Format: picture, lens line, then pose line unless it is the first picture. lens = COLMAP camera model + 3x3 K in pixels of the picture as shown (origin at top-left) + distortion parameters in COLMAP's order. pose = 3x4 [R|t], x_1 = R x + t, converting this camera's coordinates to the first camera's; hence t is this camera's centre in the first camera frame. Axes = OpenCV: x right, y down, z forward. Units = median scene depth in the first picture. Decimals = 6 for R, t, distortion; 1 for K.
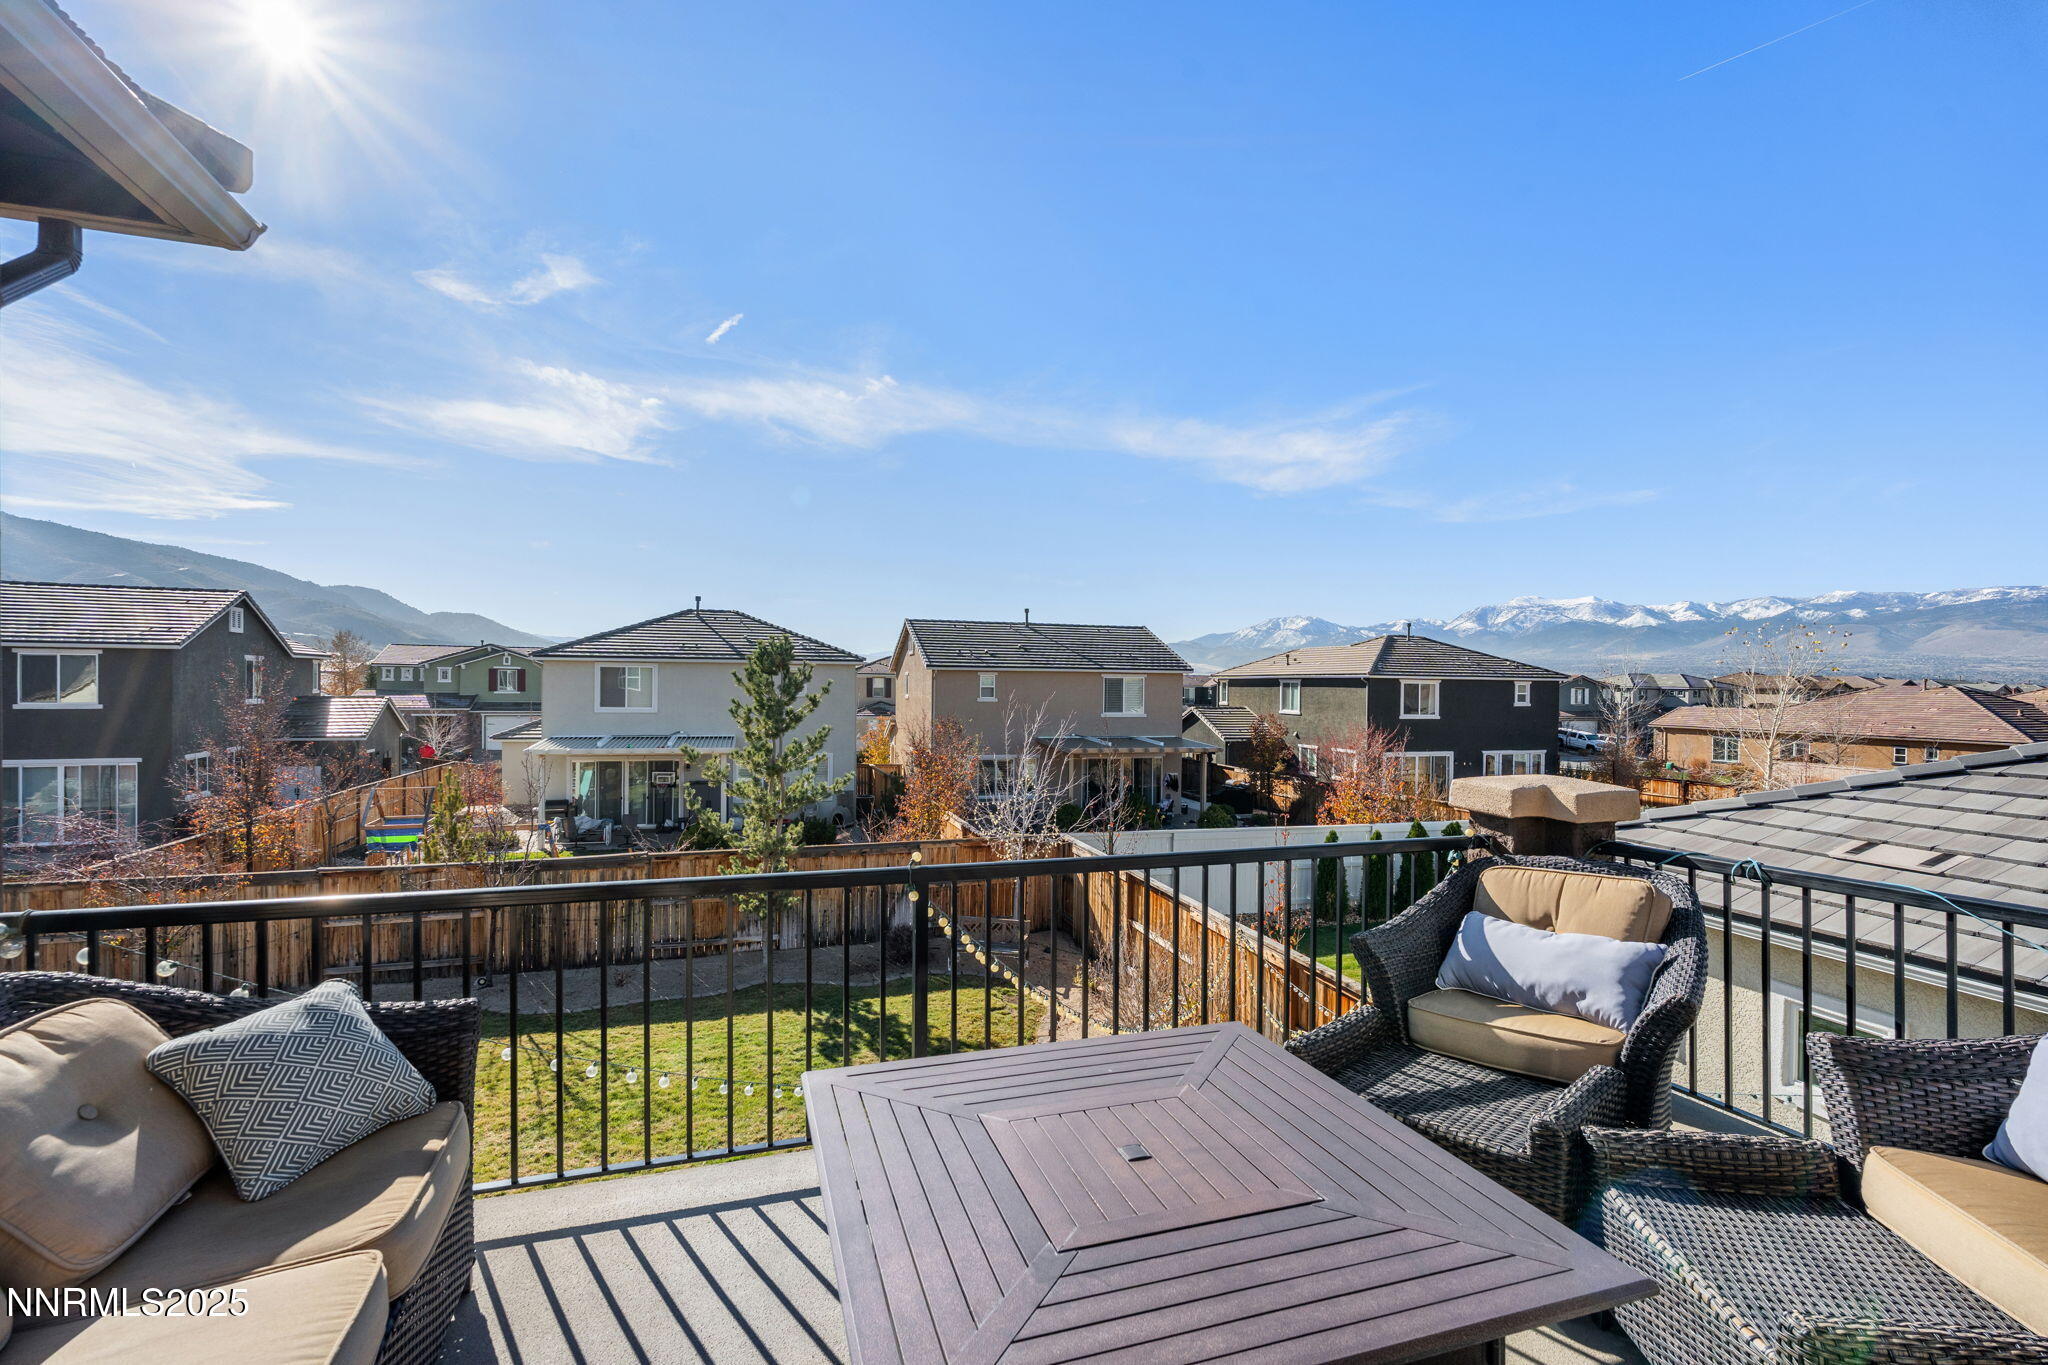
lens RADIAL K [[899.6, 0, 996.8], [0, 899.6, 692.7], [0, 0, 1]] dist [-0.003616, 0.000077]
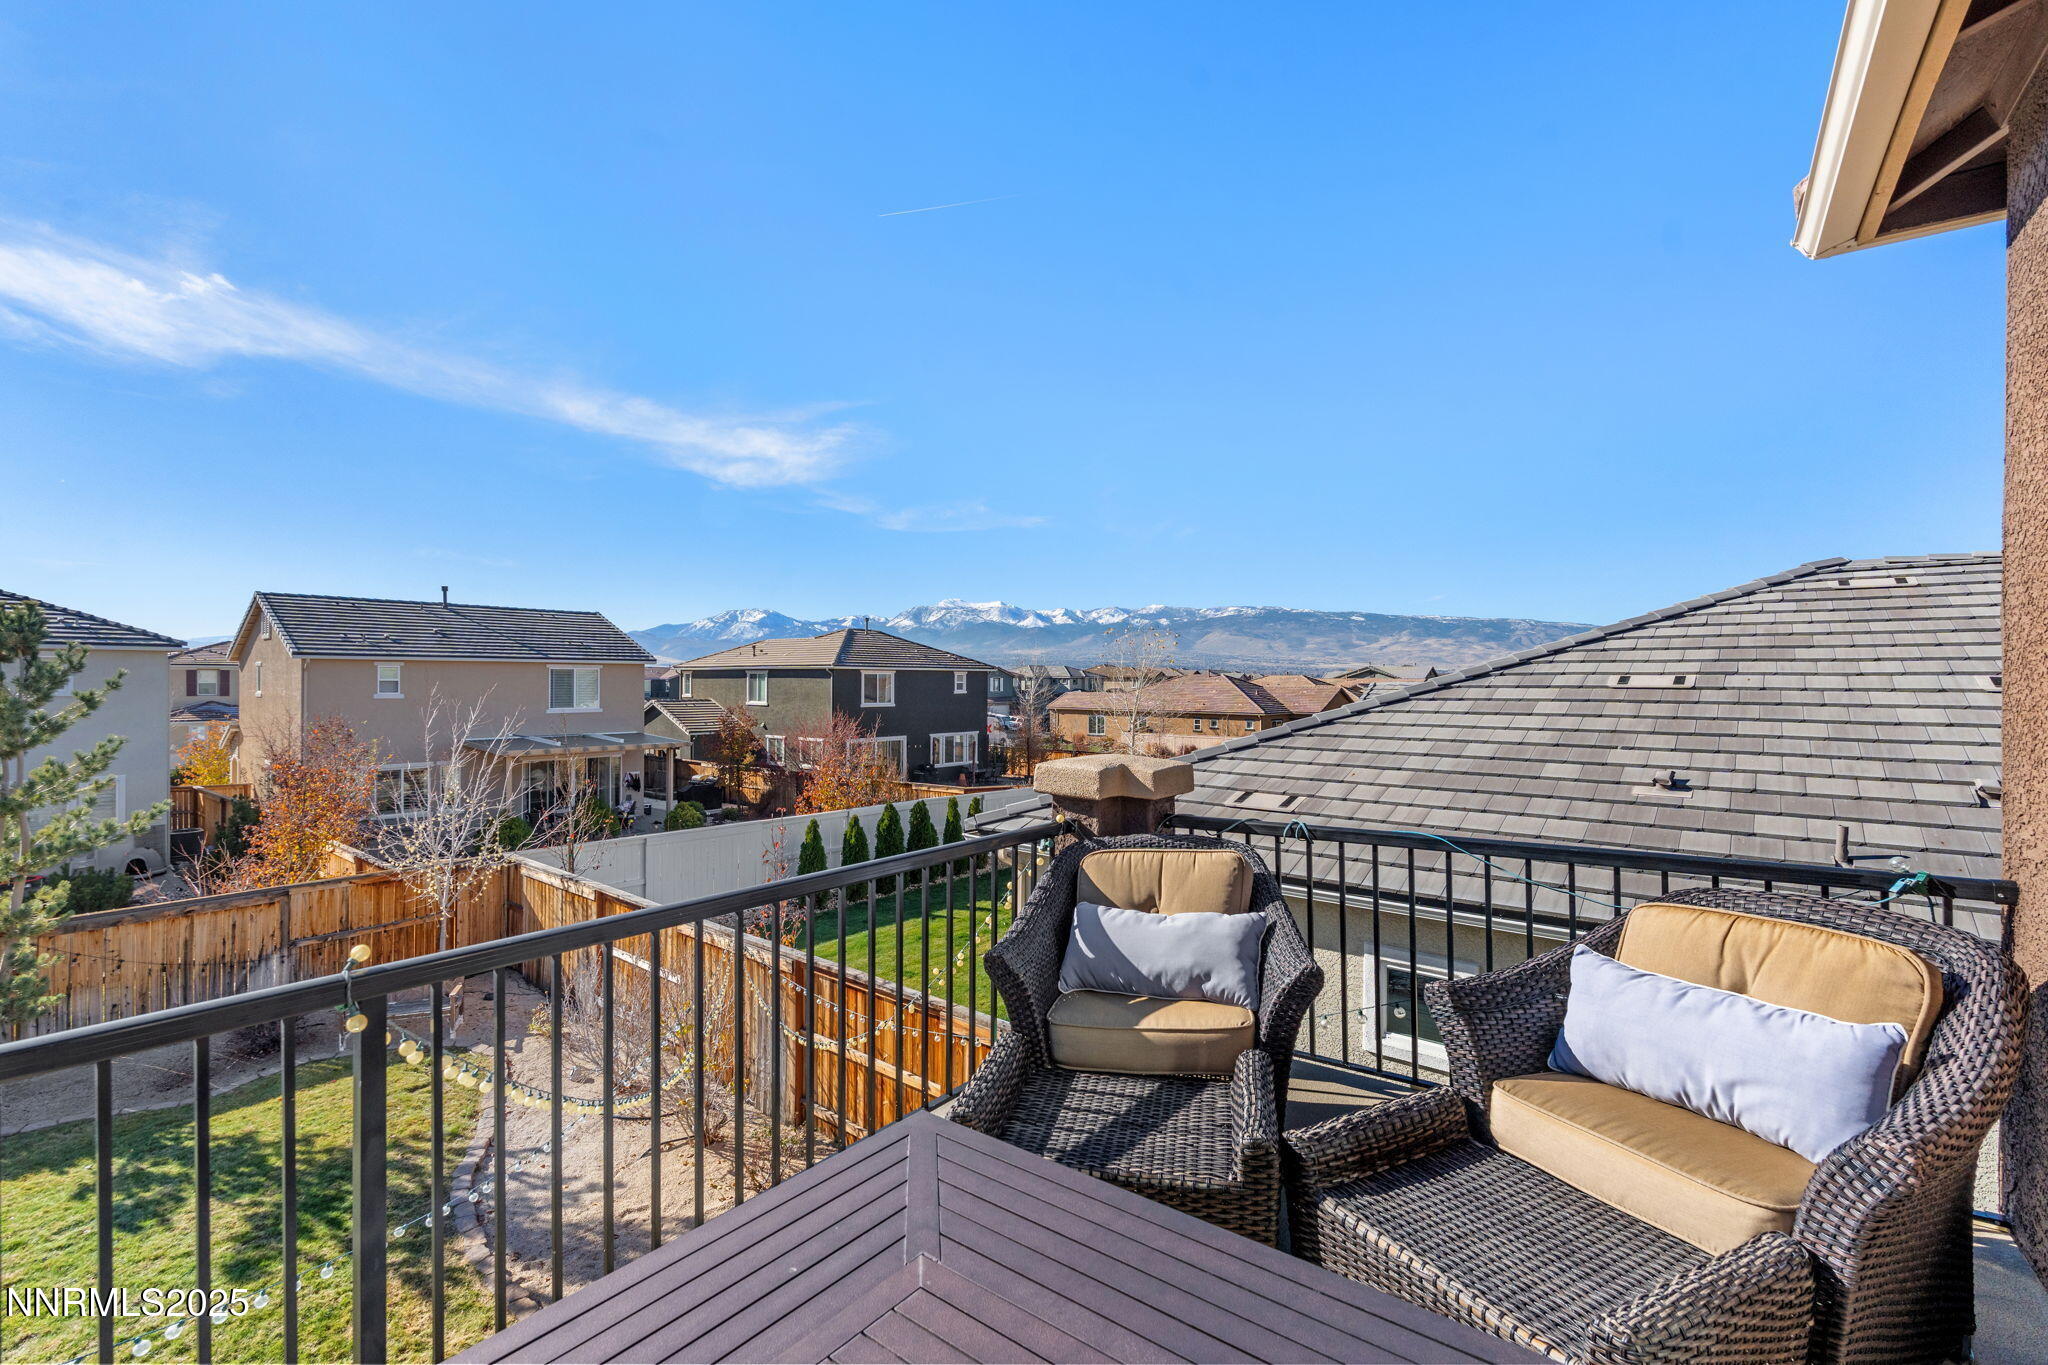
lens RADIAL K [[899.6, 0, 1016.4], [0, 899.6, 678.2], [0, 0, 1]] dist [-0.003616, 0.000077]
pose [[0.823381, -0.006287, 0.567455, -0.005517], [0.010355, 0.999939, -0.003946, 0.000945], [-0.567395, 0.009125, 0.823395, 0.022792]]
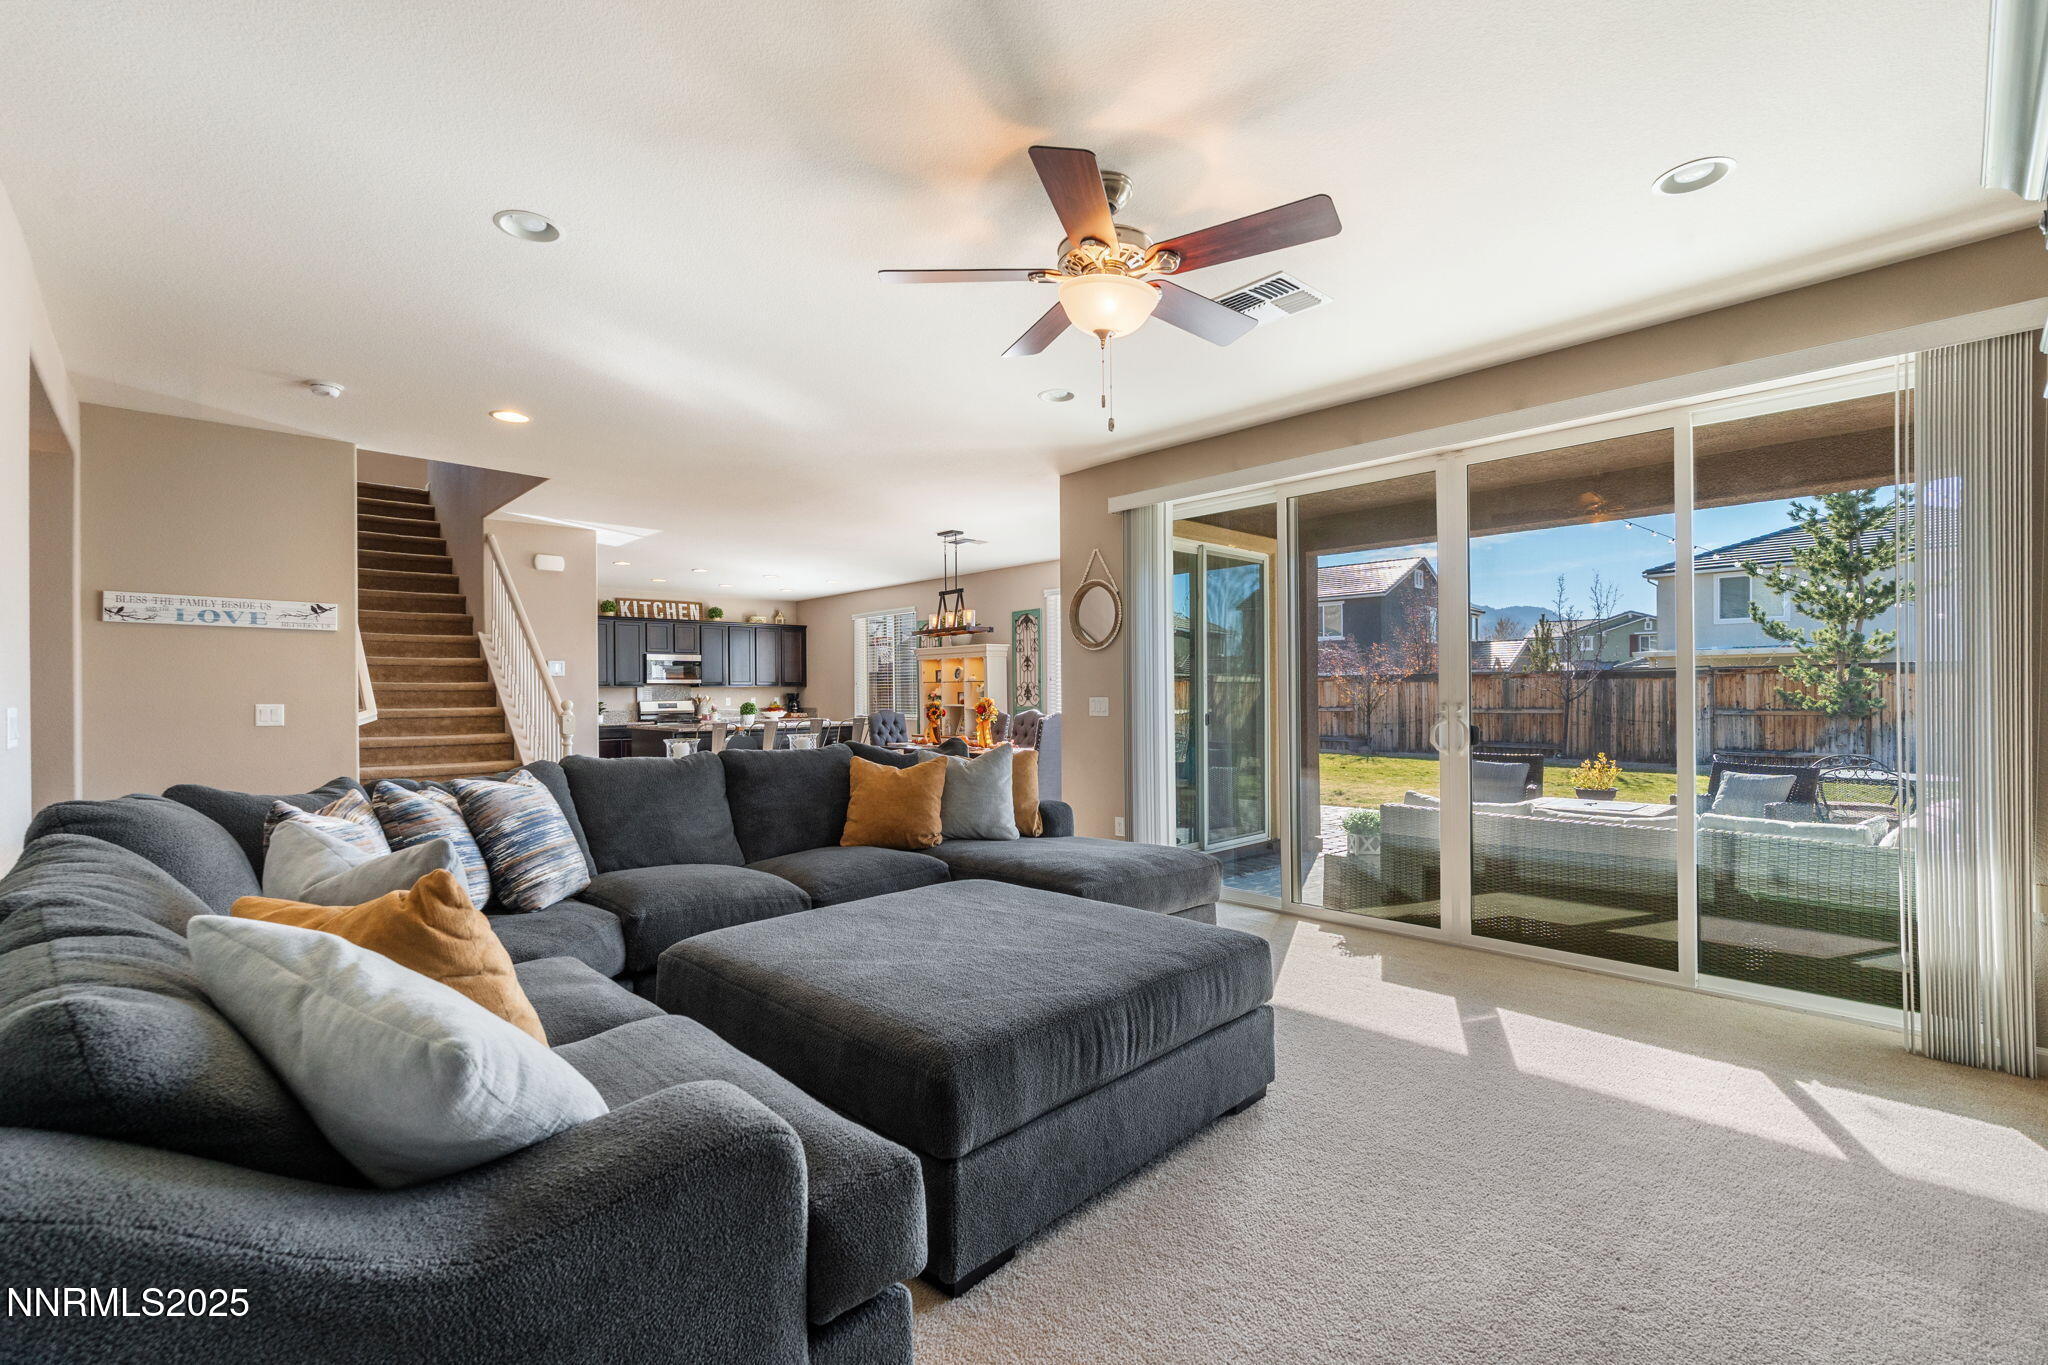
lens RADIAL K [[899.6, 0, 1019.5], [0, 899.6, 689.9], [0, 0, 1]] dist [-0.003616, 0.000077]
pose [[0.423286, -0.013742, -0.905892, 0.124501], [-0.006981, 0.999806, -0.018429, 0.117432], [0.905969, 0.014125, 0.423108, -0.115495]]
